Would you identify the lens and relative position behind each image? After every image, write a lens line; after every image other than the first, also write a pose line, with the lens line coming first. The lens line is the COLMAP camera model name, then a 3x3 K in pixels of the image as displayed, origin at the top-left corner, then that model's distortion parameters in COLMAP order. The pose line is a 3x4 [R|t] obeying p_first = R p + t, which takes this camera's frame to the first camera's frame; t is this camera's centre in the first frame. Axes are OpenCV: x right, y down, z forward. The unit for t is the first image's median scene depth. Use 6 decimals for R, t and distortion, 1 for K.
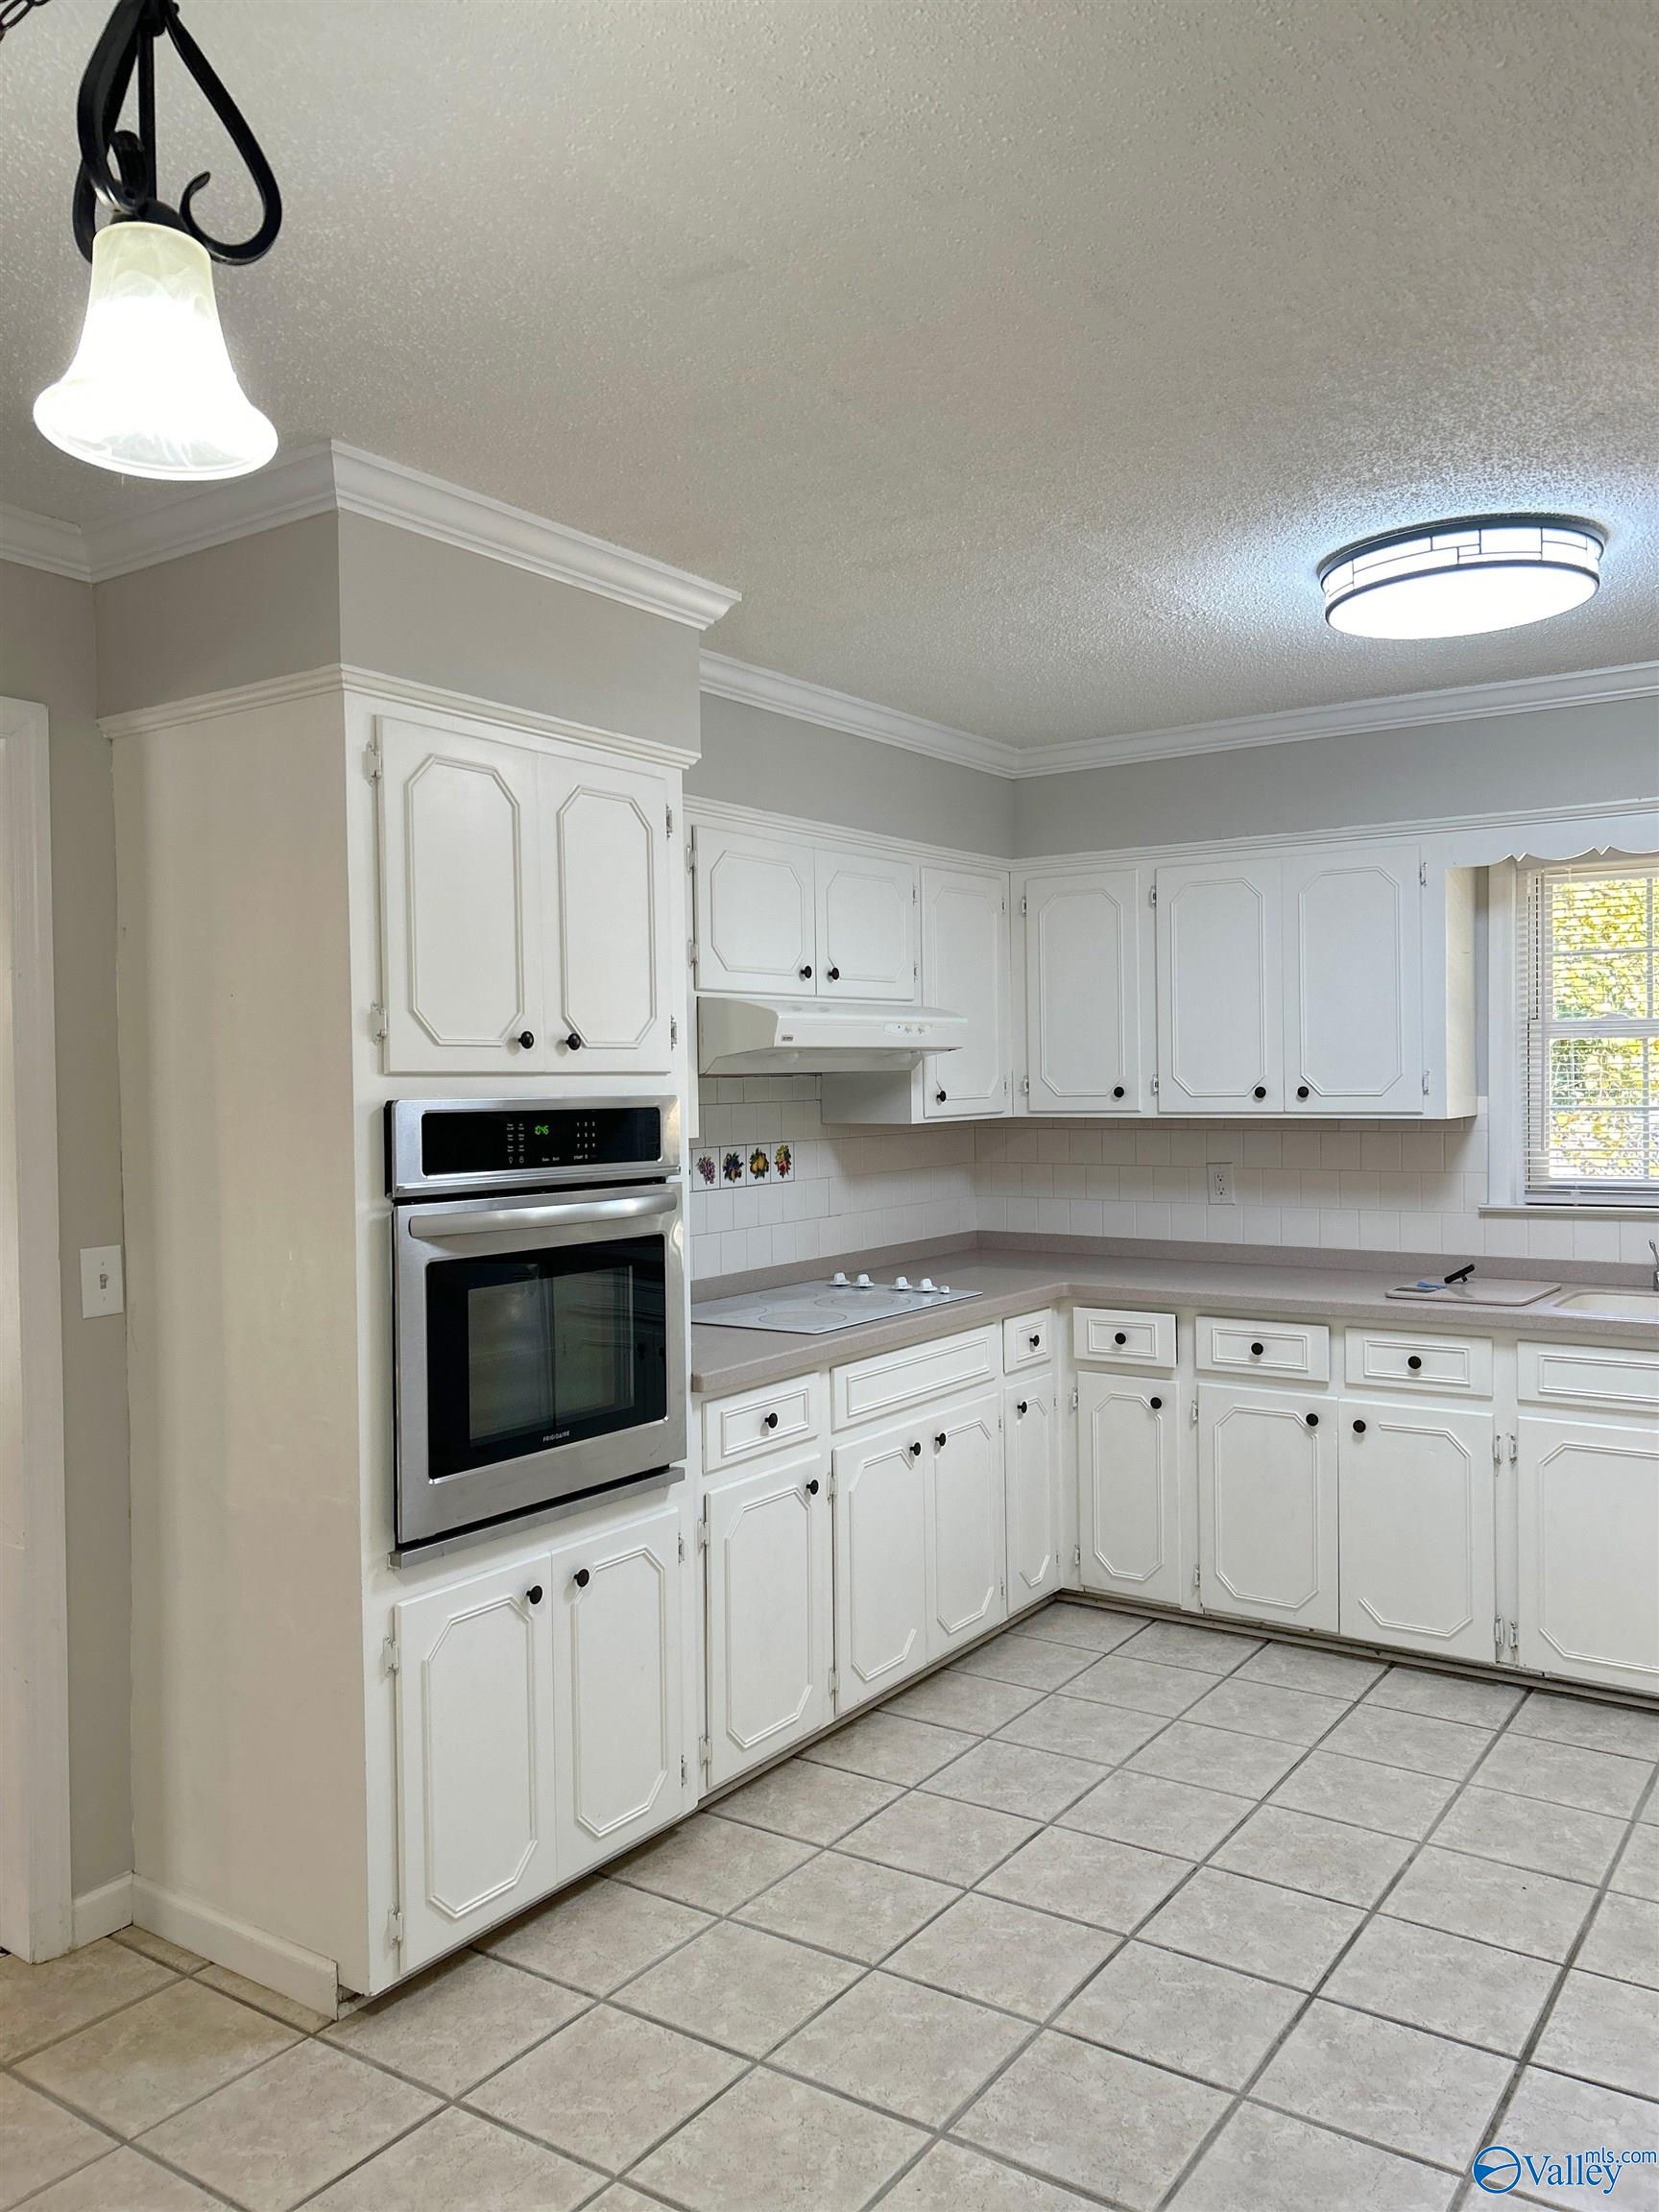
lens RADIAL K [[1653.7, 0, 831.0], [0, 1653.7, 1099.0], [0, 0, 1]] dist [0.060849, -0.064774]
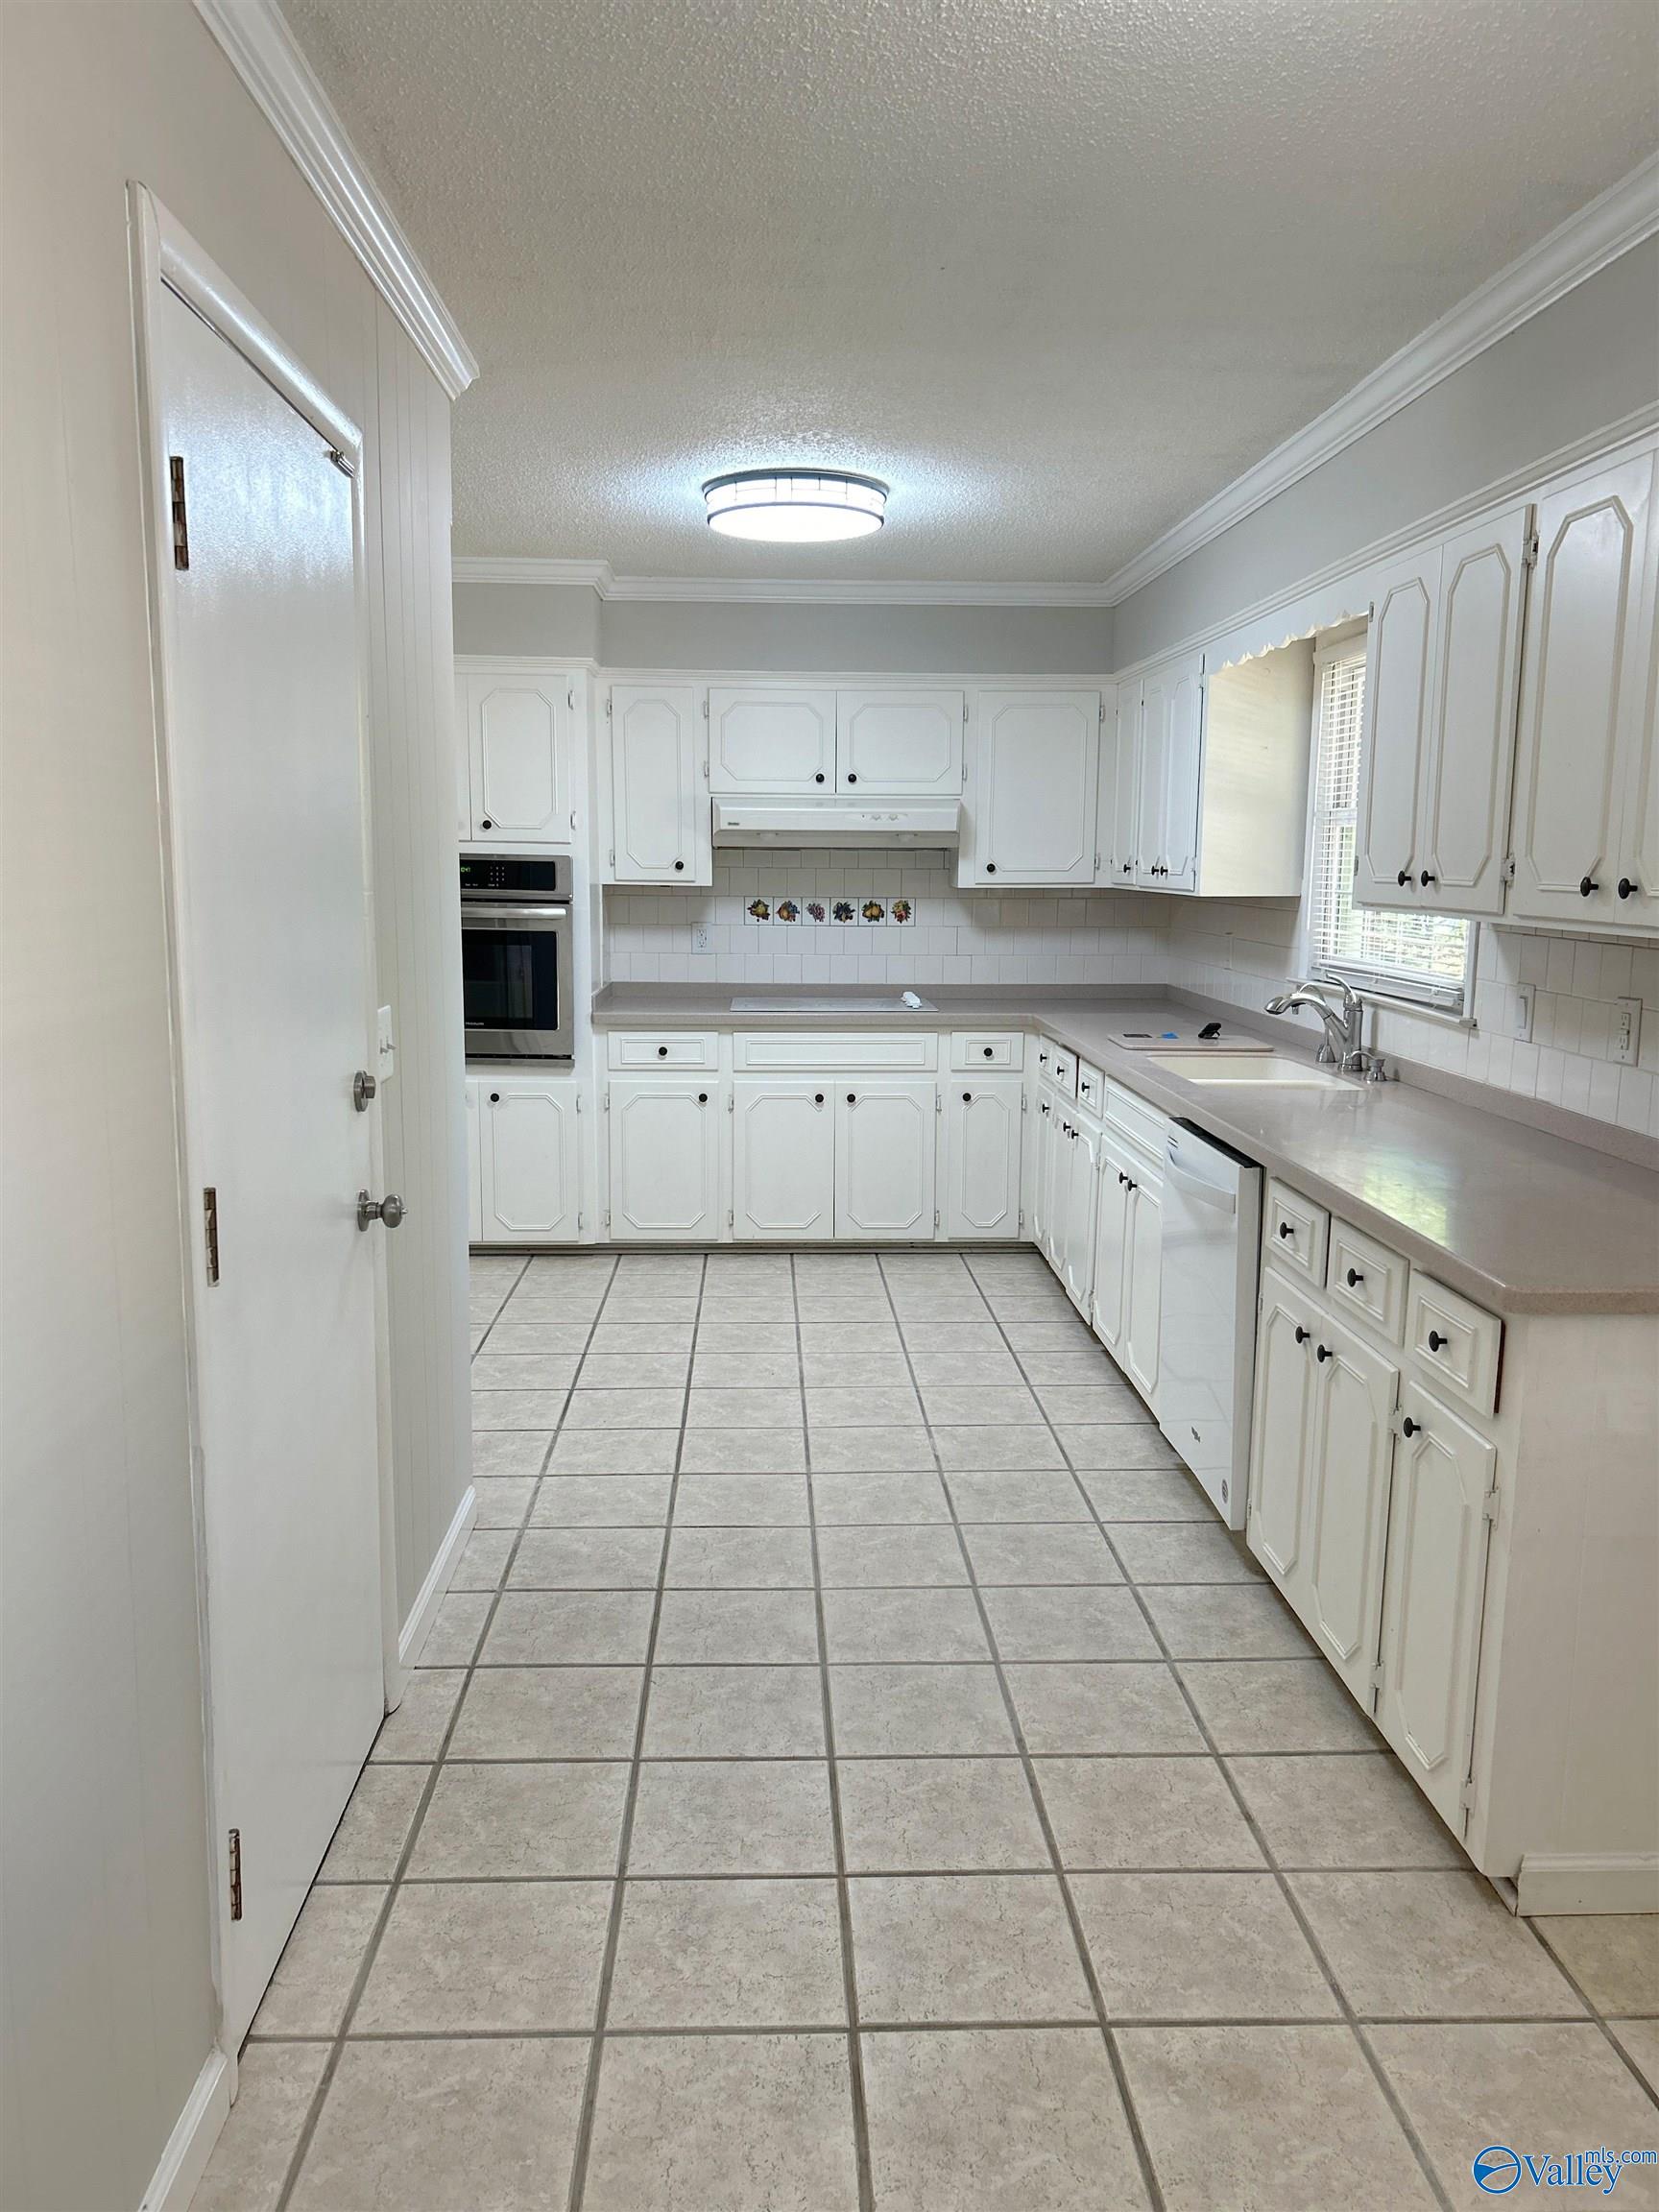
lens RADIAL K [[1653.7, 0, 842.2], [0, 1653.7, 1105.3], [0, 0, 1]] dist [0.060849, -0.064774]
pose [[0.606497, 0.137298, -0.783141, 1.199496], [-0.031360, 0.988342, 0.148987, -0.009088], [0.794467, -0.065800, 0.603732, 0.094967]]
